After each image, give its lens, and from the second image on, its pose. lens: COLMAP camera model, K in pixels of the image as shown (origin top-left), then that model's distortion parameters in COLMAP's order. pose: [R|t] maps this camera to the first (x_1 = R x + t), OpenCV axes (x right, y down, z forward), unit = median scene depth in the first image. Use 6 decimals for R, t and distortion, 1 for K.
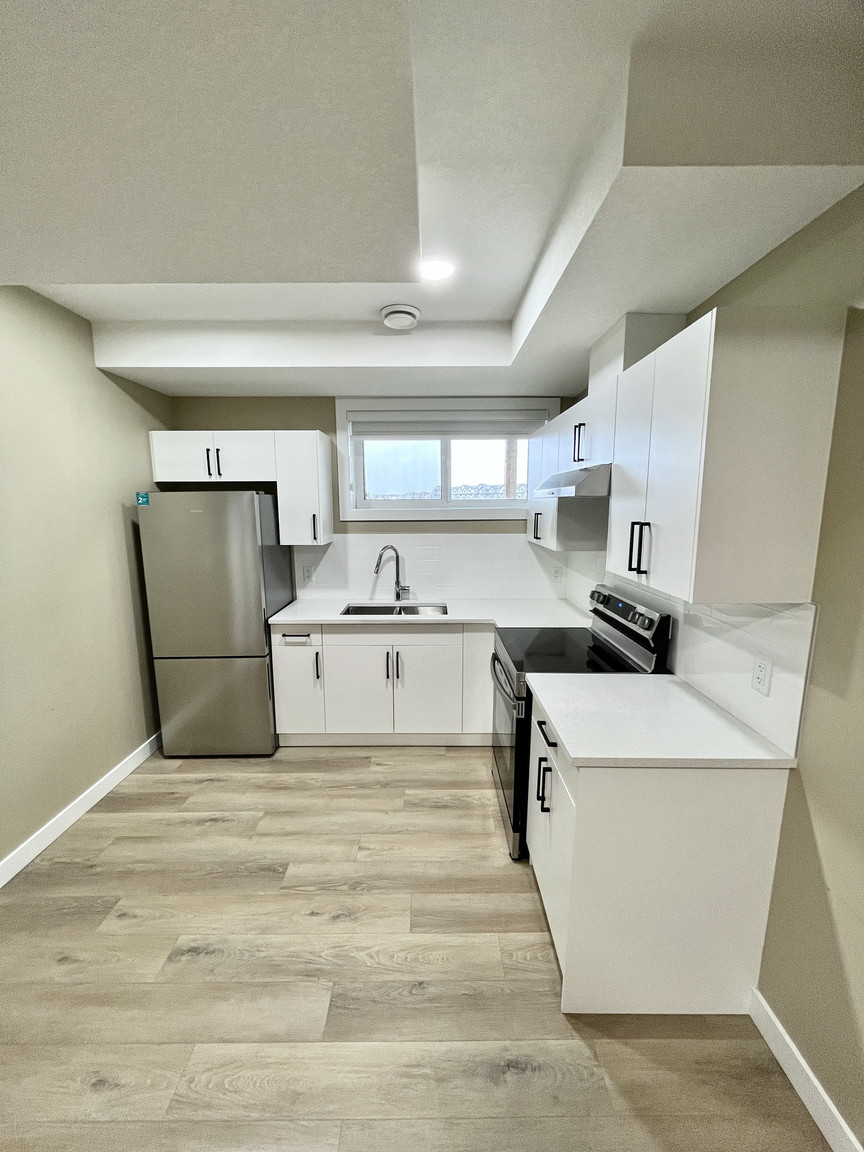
lens RADIAL K [[464.5, 0, 430.1], [0, 464.5, 579.7], [0, 0, 1]] dist [-0.001081, -0.000266]
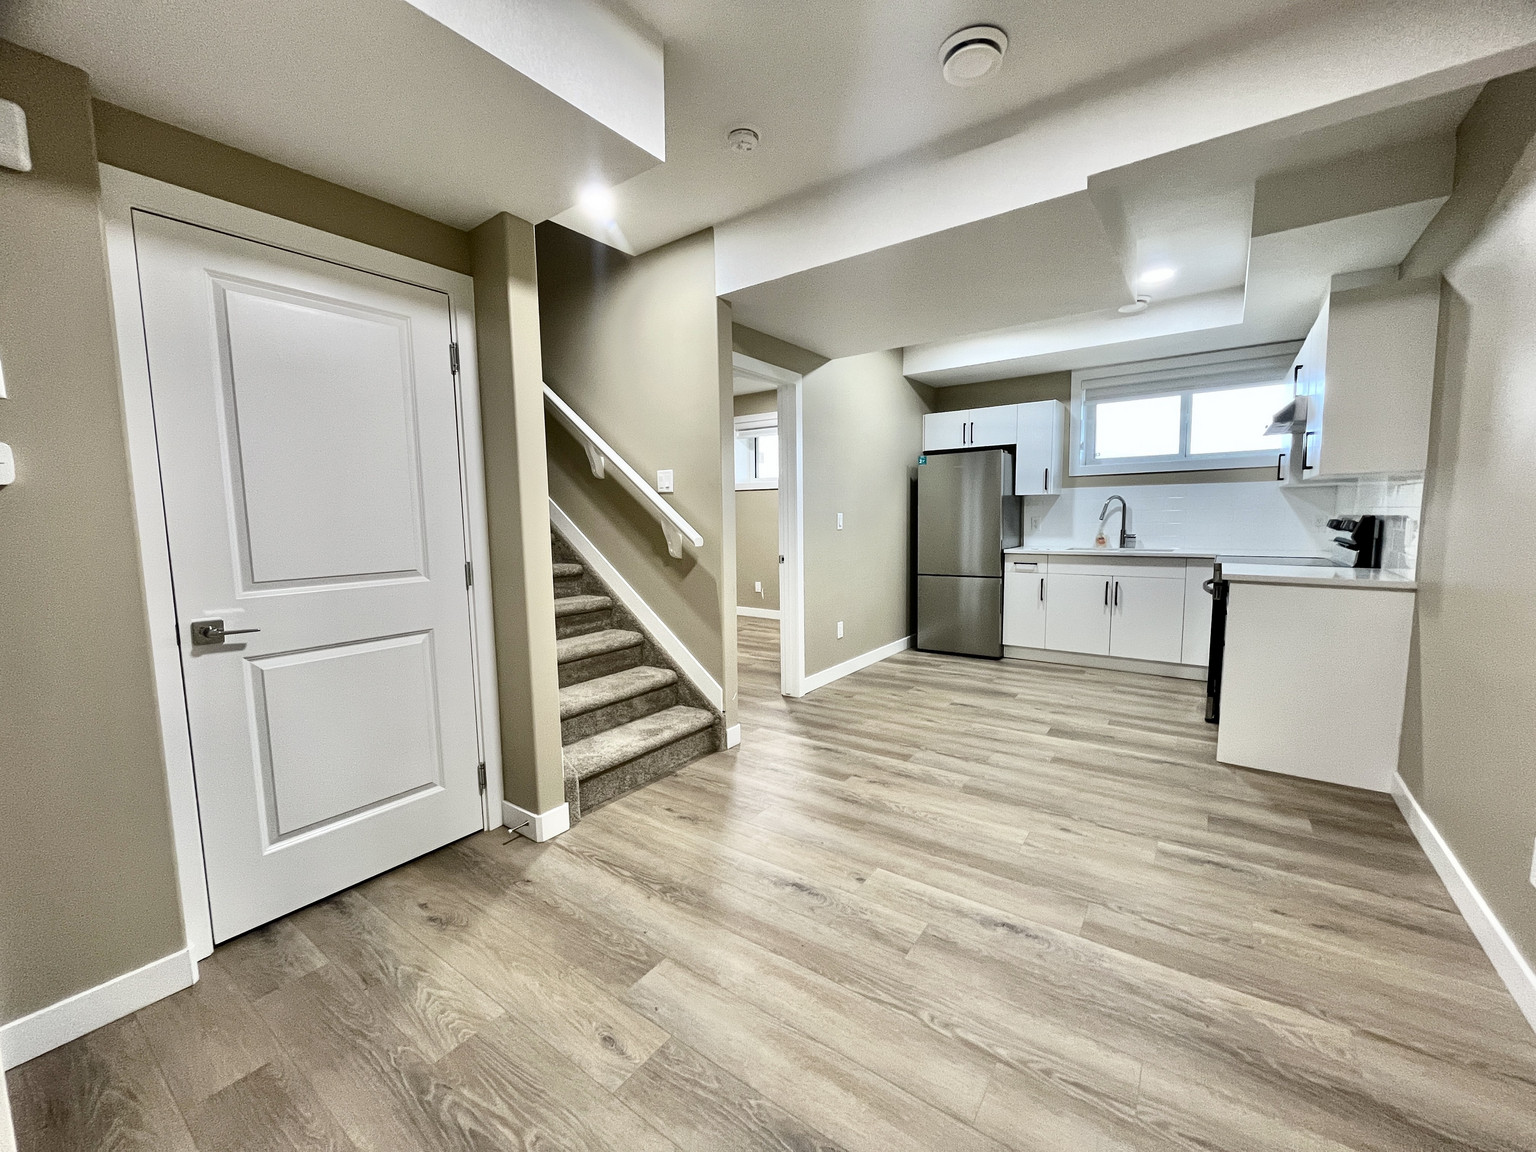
lens RADIAL K [[615.5, 0, 768.7], [0, 615.5, 577.4], [0, 0, 1]] dist [0.000835, -0.003966]
pose [[0.809839, 0.048637, -0.584633, 0.131775], [-0.080790, 0.996308, -0.029025, 0.278940], [0.581063, 0.070738, 0.810779, -0.796611]]
